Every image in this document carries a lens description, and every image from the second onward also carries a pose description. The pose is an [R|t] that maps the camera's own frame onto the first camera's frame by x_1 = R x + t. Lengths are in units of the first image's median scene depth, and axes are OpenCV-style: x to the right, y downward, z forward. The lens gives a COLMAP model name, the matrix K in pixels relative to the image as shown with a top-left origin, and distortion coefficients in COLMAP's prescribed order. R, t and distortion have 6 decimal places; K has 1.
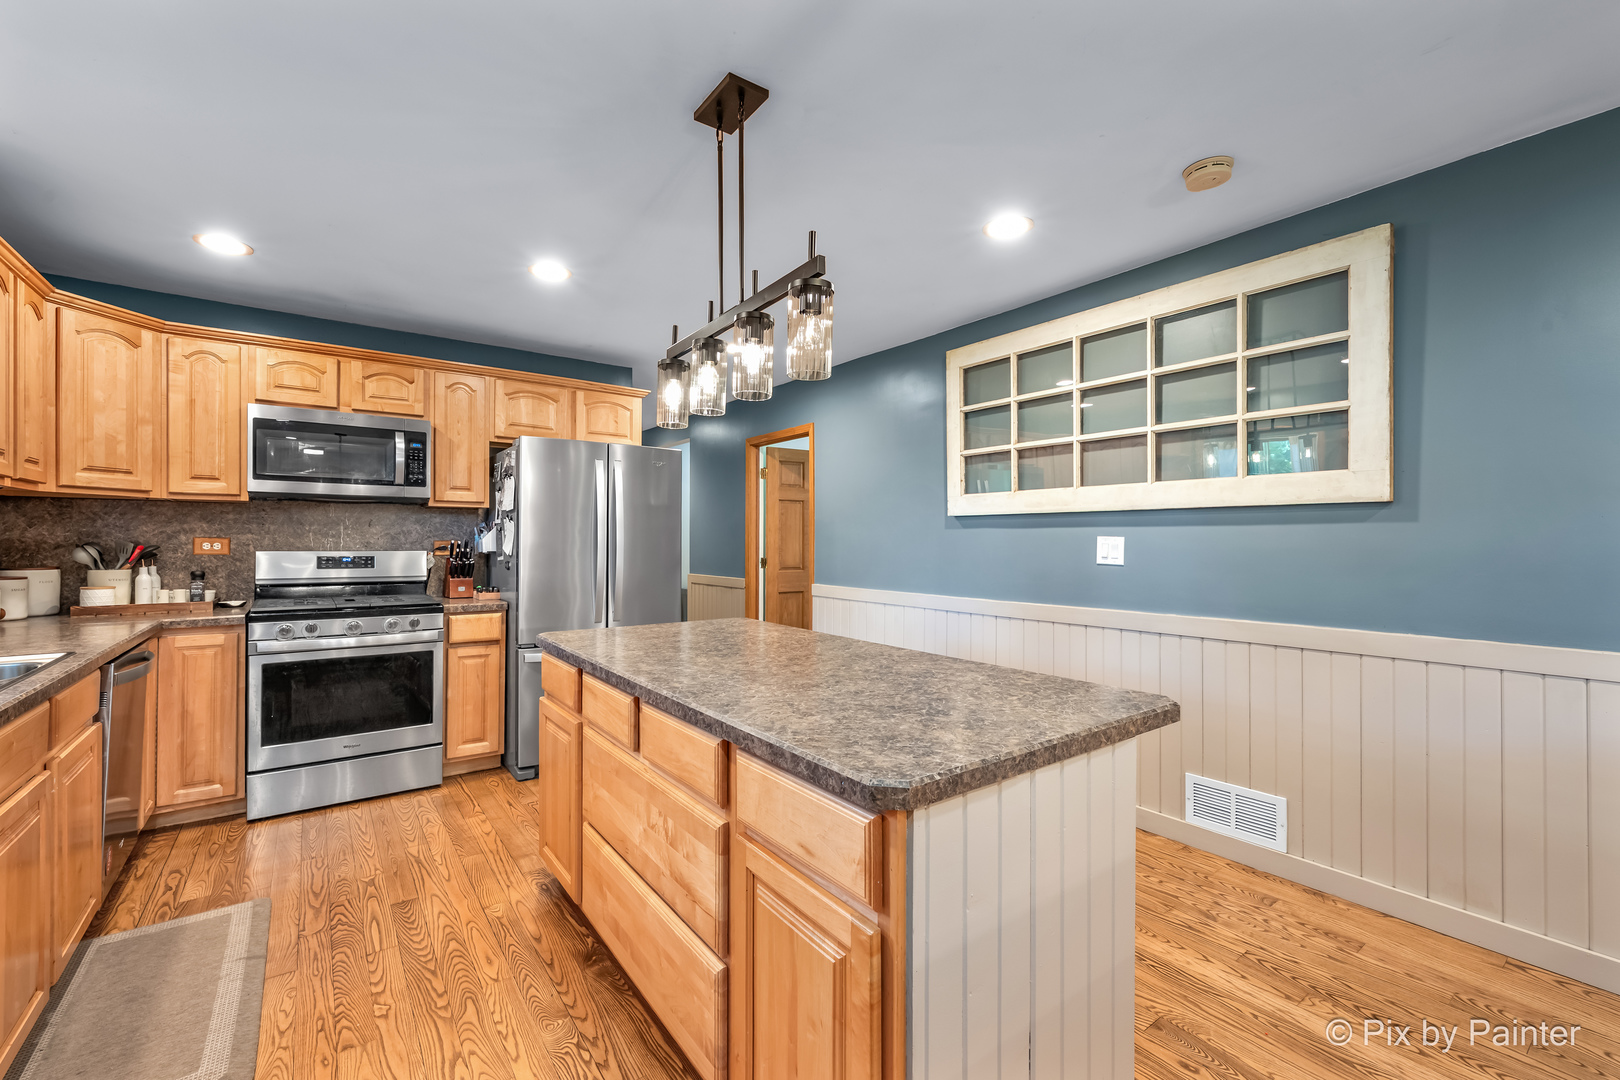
lens RADIAL K [[675.9, 0, 800.1], [0, 675.9, 540.6], [0, 0, 1]] dist [0.001650, -0.000182]
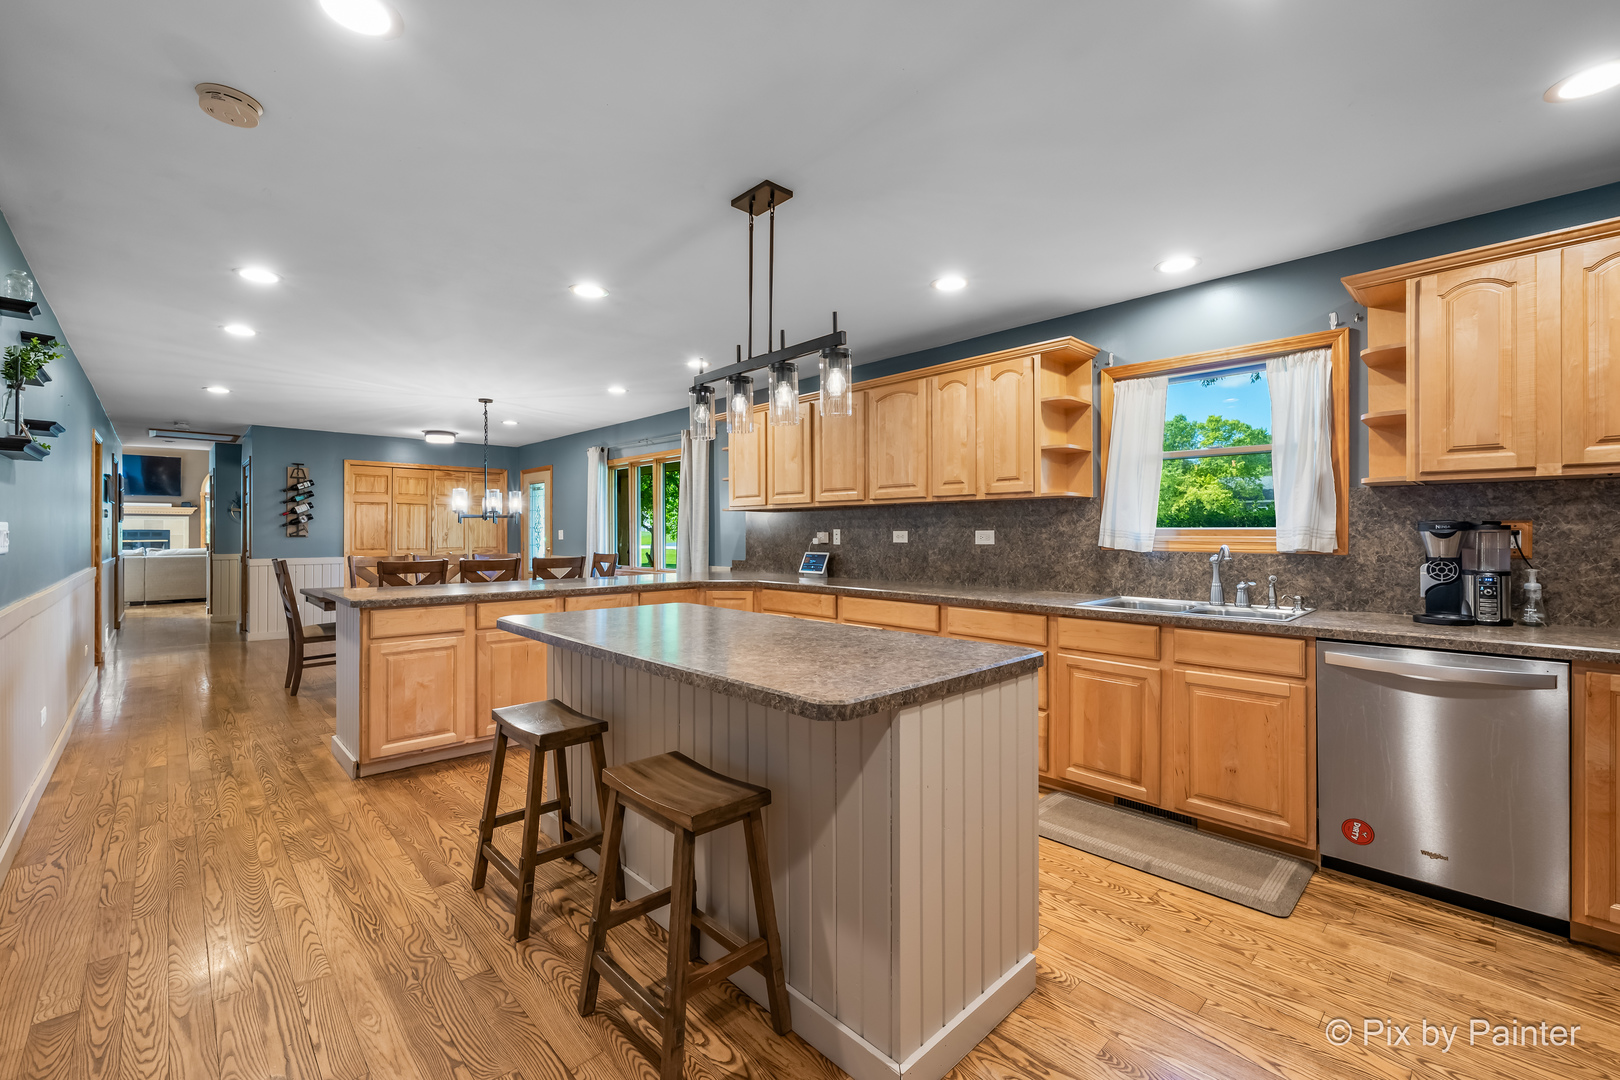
lens RADIAL K [[675.9, 0, 808.6], [0, 675.9, 529.6], [0, 0, 1]] dist [0.001650, -0.000182]
pose [[-0.990733, -0.002252, -0.135804, -0.009663], [-0.001883, 0.999994, -0.002845, 0.000511], [0.135810, -0.002562, -0.990732, 1.274225]]
